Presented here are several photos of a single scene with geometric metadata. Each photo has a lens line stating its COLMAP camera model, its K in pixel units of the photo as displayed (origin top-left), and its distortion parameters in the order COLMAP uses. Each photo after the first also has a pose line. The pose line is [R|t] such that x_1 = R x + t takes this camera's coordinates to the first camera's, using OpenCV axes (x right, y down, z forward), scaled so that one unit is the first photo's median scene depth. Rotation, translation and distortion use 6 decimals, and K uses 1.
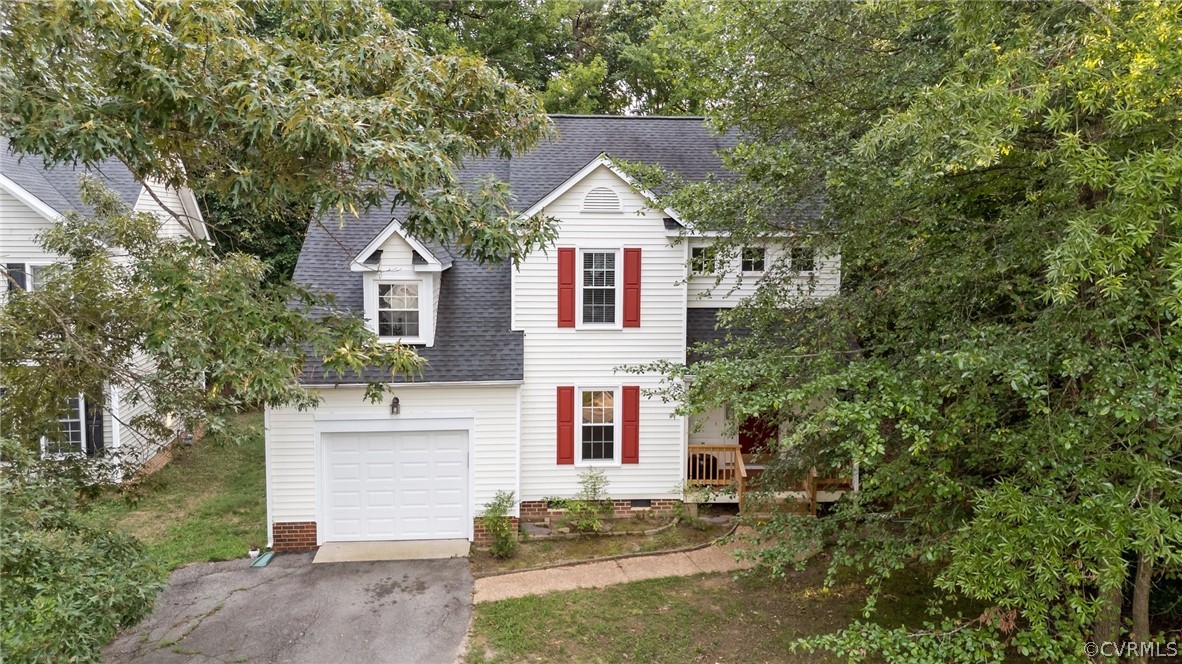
lens RADIAL K [[864.2, 0, 590.5], [0, 864.2, 309.9], [0, 0, 1]] dist [0.070364, -0.000569]
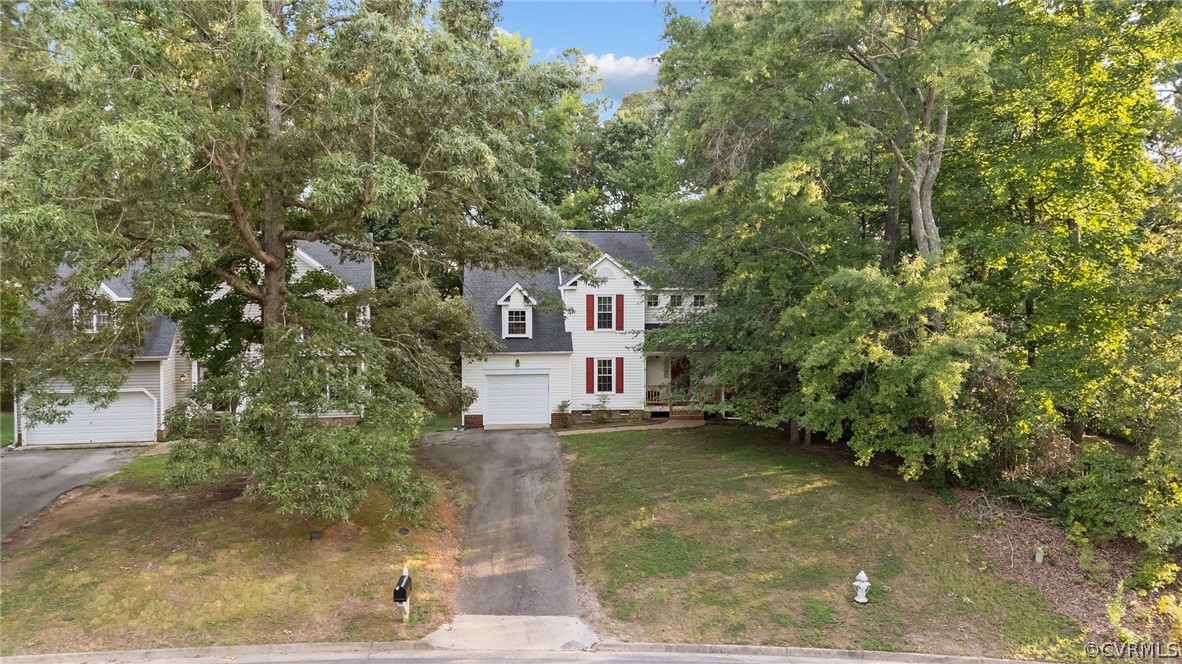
lens RADIAL K [[818.7, 0, 591.0], [0, 818.7, 332.0], [0, 0, 1]] dist [0.182344, -0.000093]
pose [[0.999652, -0.007334, 0.025357, -0.079473], [0.008752, 0.998377, -0.056277, 0.142553], [-0.024903, 0.056479, 0.998093, -1.098195]]
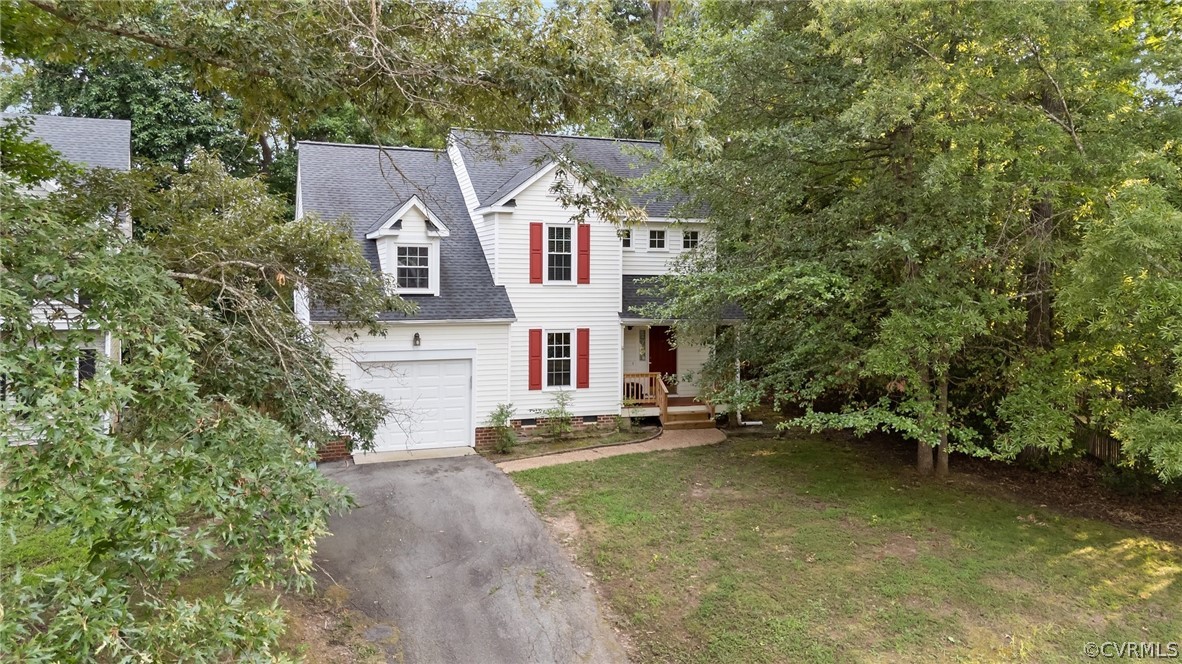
lens RADIAL K [[856.2, 0, 594.0], [0, 856.2, 275.9], [0, 0, 1]] dist [0.052873, -0.001411]
pose [[0.963941, 0.000235, 0.266115, -0.289527], [0.024403, 0.995708, -0.089273, 0.127365], [-0.264993, 0.092547, 0.959799, -0.270903]]
